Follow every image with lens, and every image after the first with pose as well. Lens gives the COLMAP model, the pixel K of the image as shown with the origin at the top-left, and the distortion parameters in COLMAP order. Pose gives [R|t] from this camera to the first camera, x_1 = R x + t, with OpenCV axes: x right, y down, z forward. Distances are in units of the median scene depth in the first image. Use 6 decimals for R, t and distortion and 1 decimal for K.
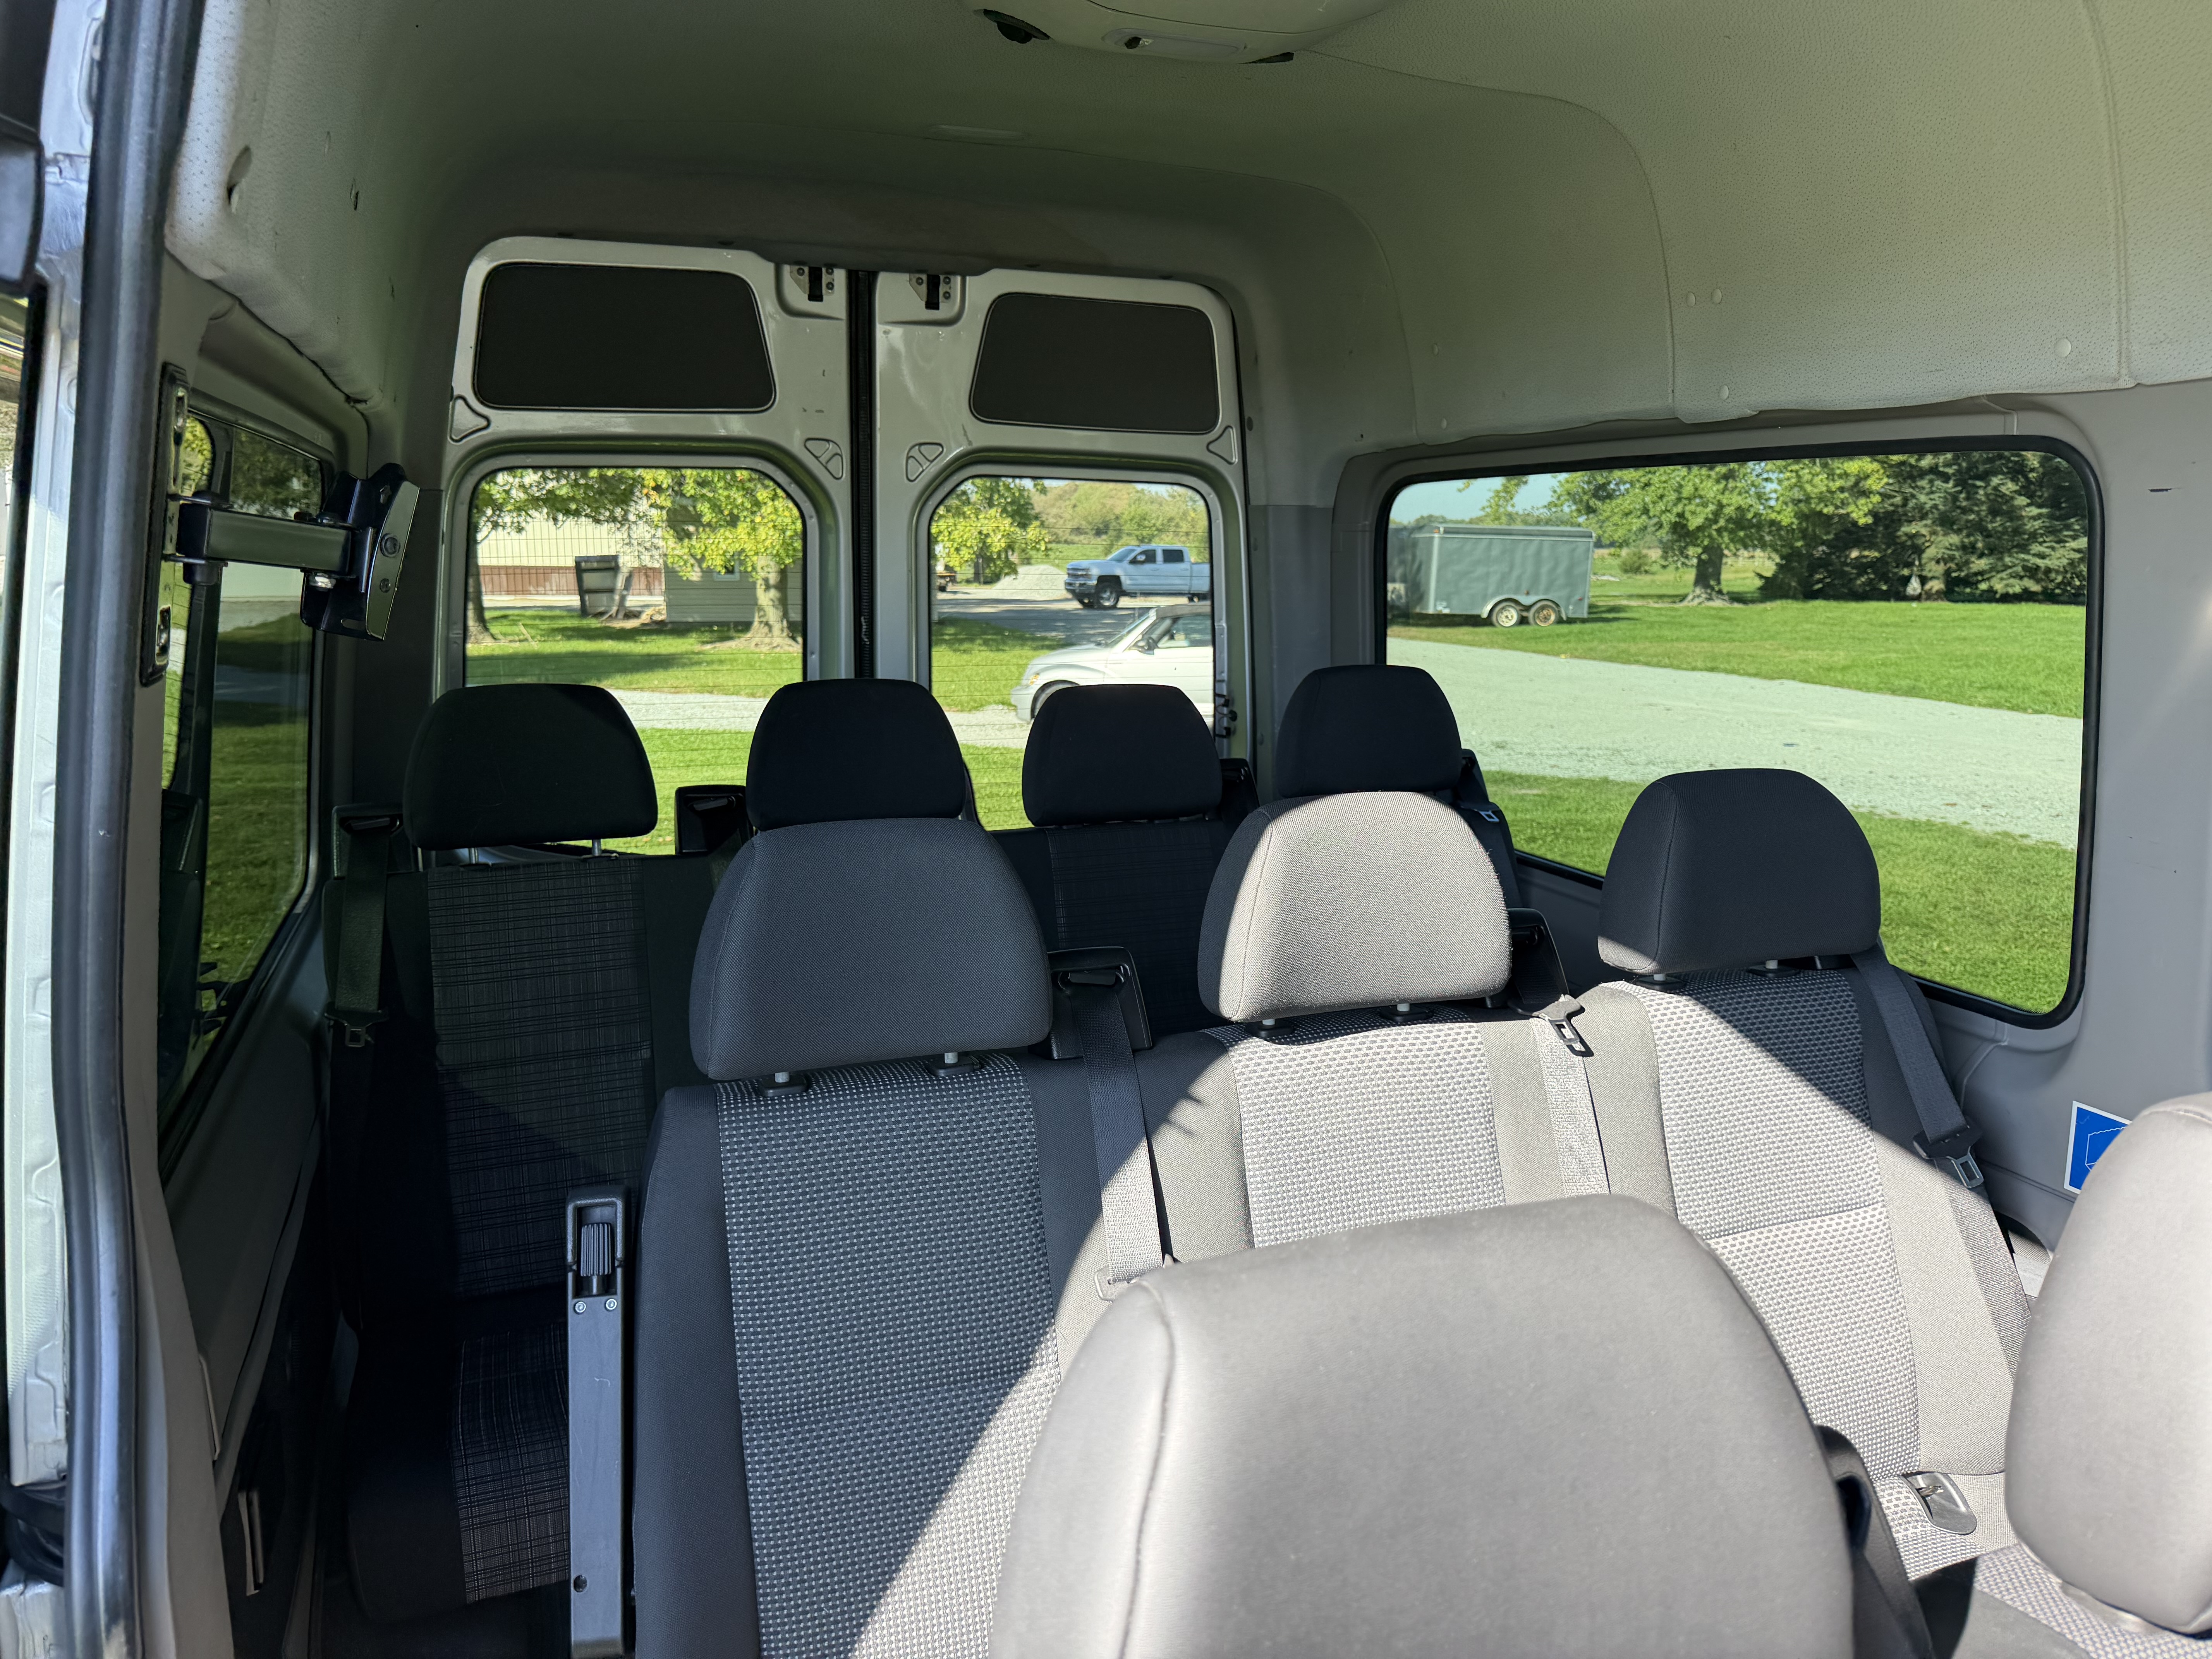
lens RADIAL K [[1574.3, 0, 1106.0], [0, 1574.3, 829.5], [0, 0, 1]] dist [0.089403, -0.089469]
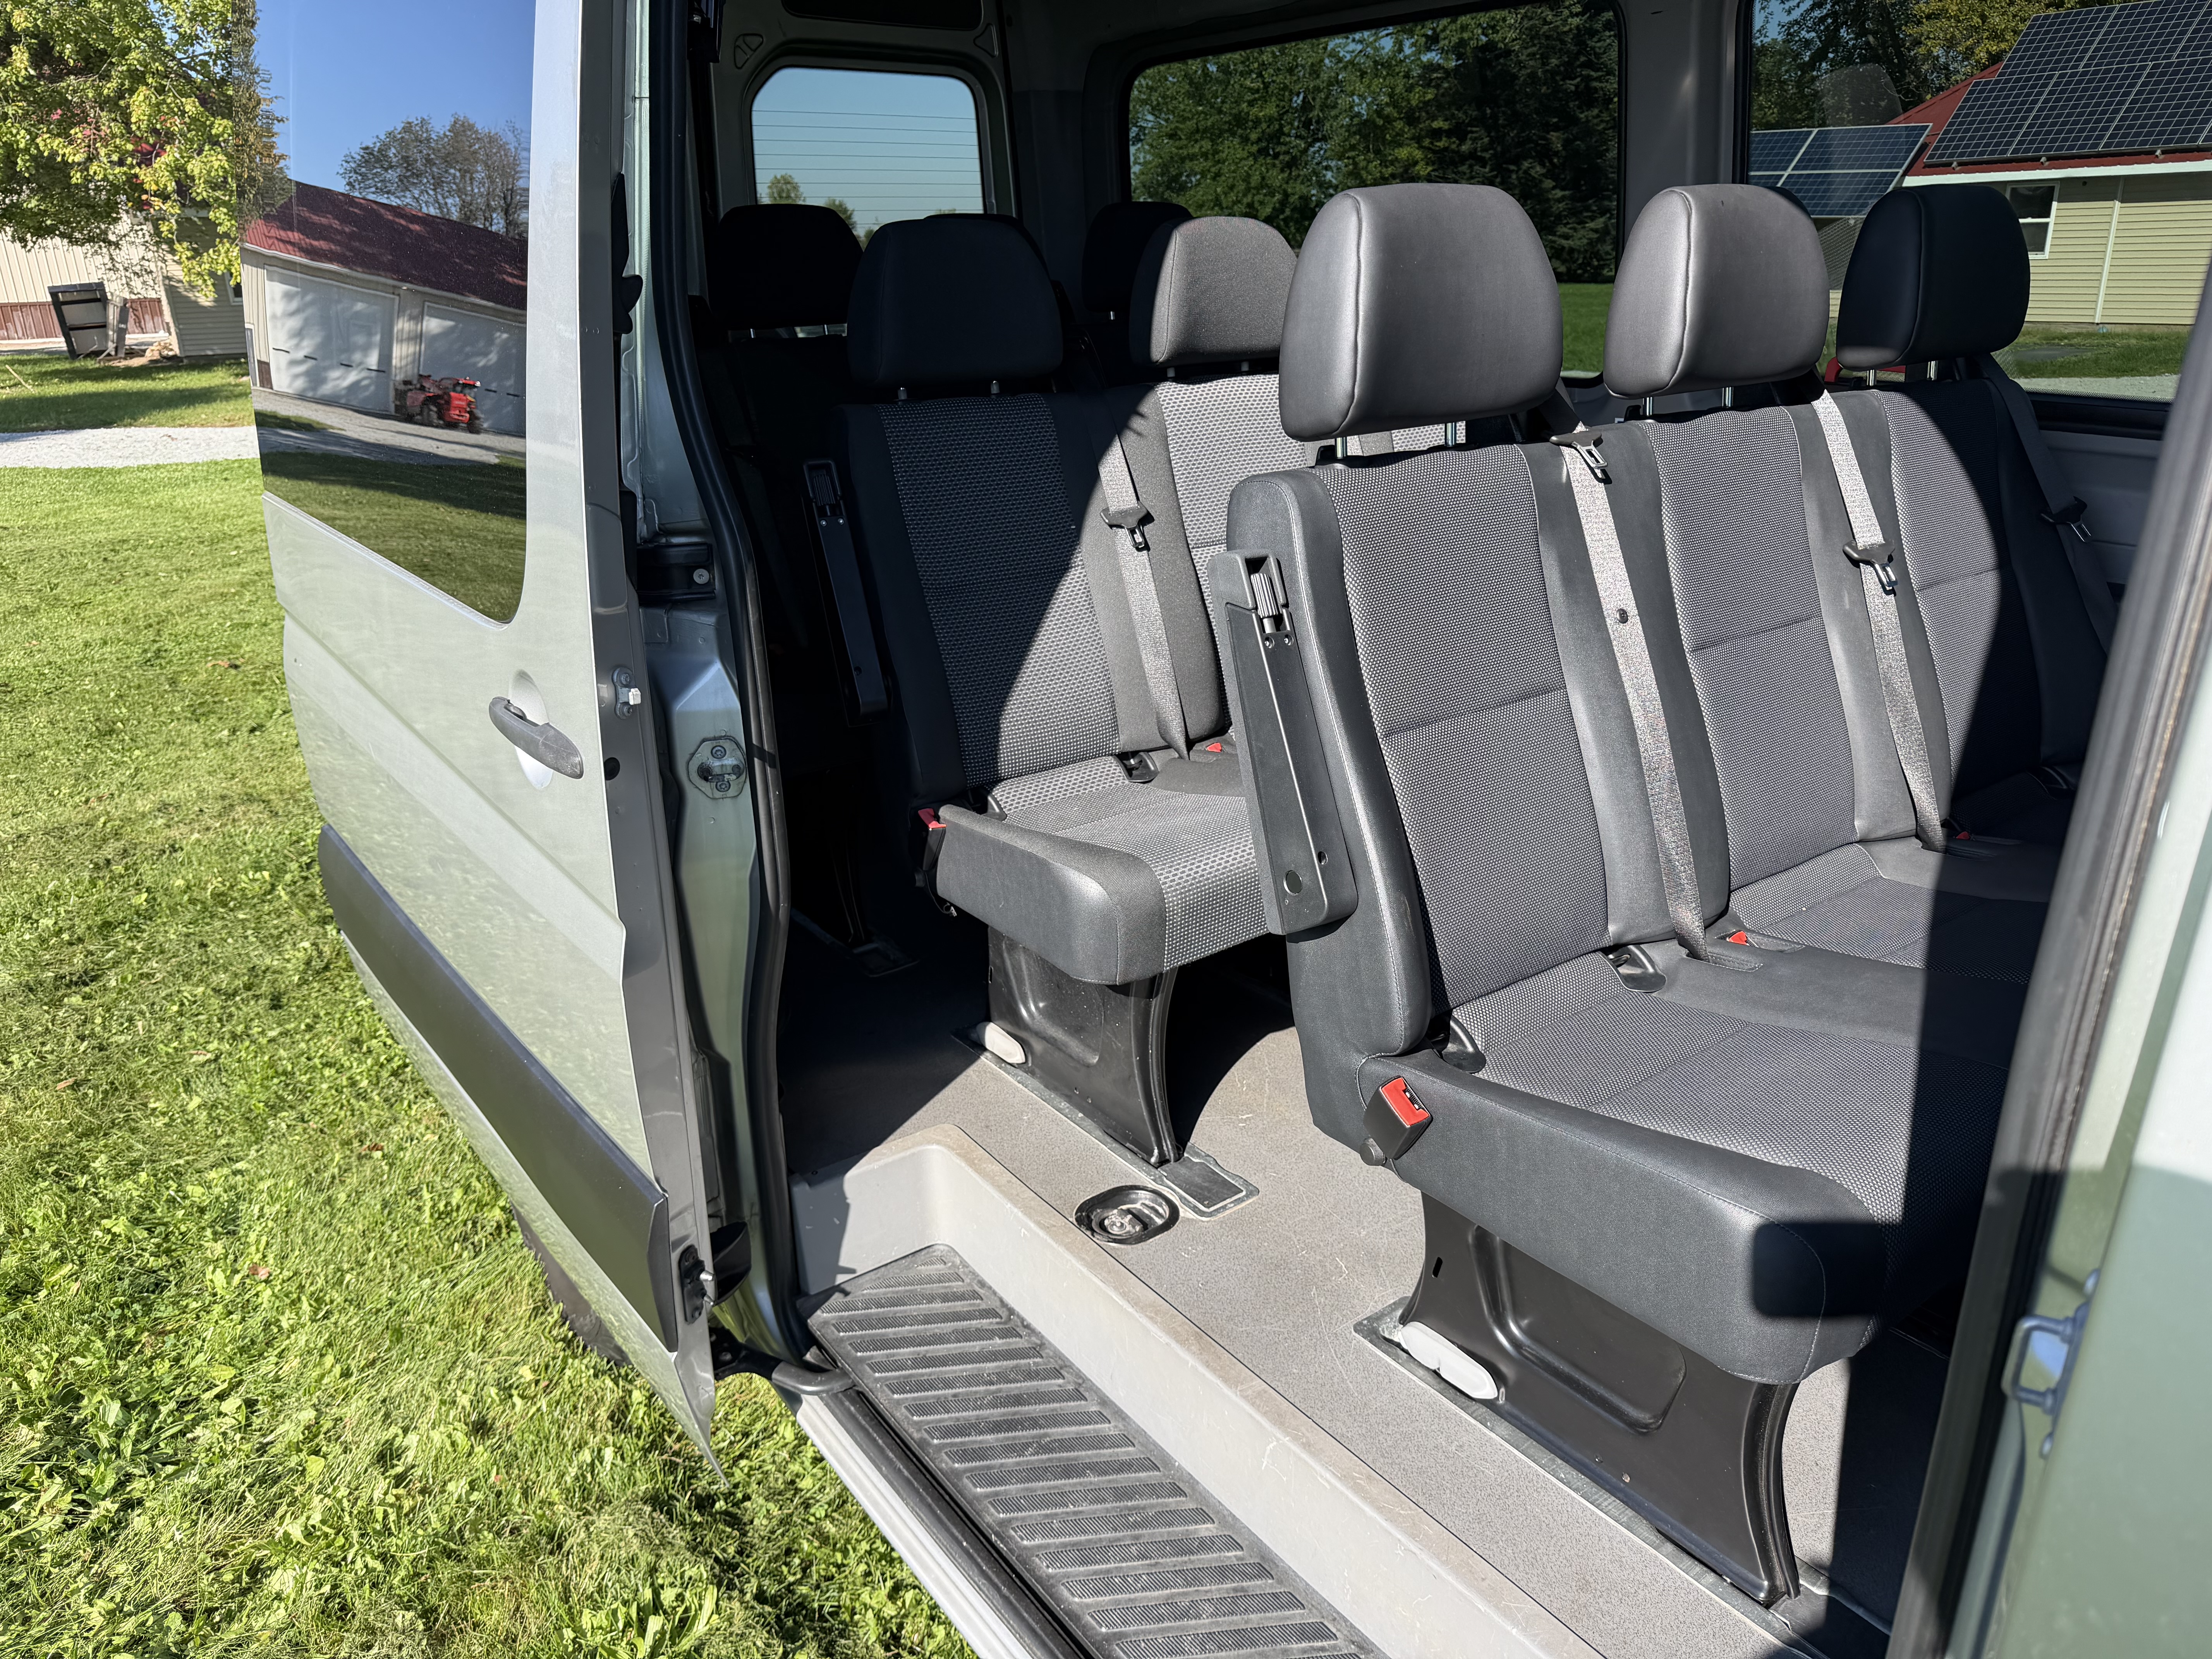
lens RADIAL K [[1552.1, 0, 1106.0], [0, 1552.1, 829.5], [0, 0, 1]] dist [0.040094, -0.043299]
pose [[0.967751, -0.118486, 0.222306, -0.185819], [0.076618, 0.979115, 0.188316, 0.138437], [-0.239976, -0.165210, 0.956618, -0.280197]]
